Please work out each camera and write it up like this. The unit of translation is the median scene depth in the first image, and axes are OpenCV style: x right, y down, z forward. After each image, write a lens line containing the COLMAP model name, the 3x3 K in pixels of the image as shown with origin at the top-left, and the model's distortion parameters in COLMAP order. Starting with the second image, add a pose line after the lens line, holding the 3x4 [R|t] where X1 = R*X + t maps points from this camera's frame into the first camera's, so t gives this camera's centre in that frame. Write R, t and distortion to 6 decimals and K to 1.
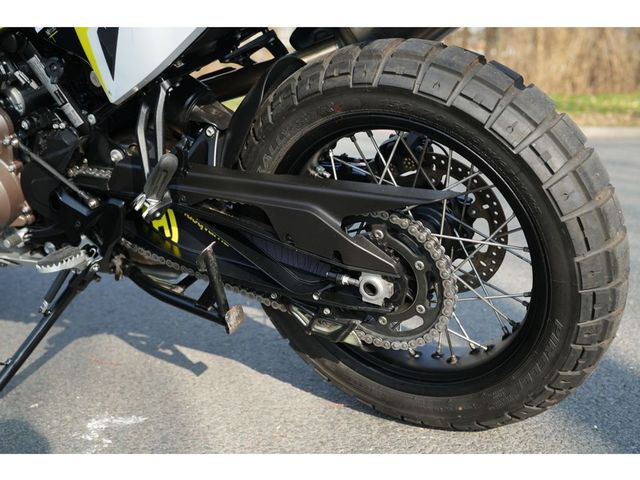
lens RADIAL K [[908.9, 0, 321.1], [0, 908.9, 237.1], [0, 0, 1]] dist [-0.092099, 1.009798]
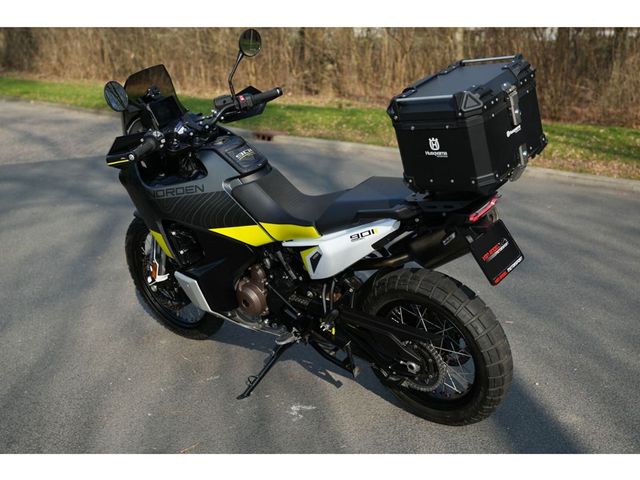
lens RADIAL K [[908.9, 0, 321.1], [0, 908.9, 237.1], [0, 0, 1]] dist [-0.092099, 1.009798]
pose [[0.989283, 0.061815, -0.132283, 0.107368], [-0.056866, 0.997545, 0.040868, -0.357571], [0.134485, -0.032907, 0.990369, -1.385108]]
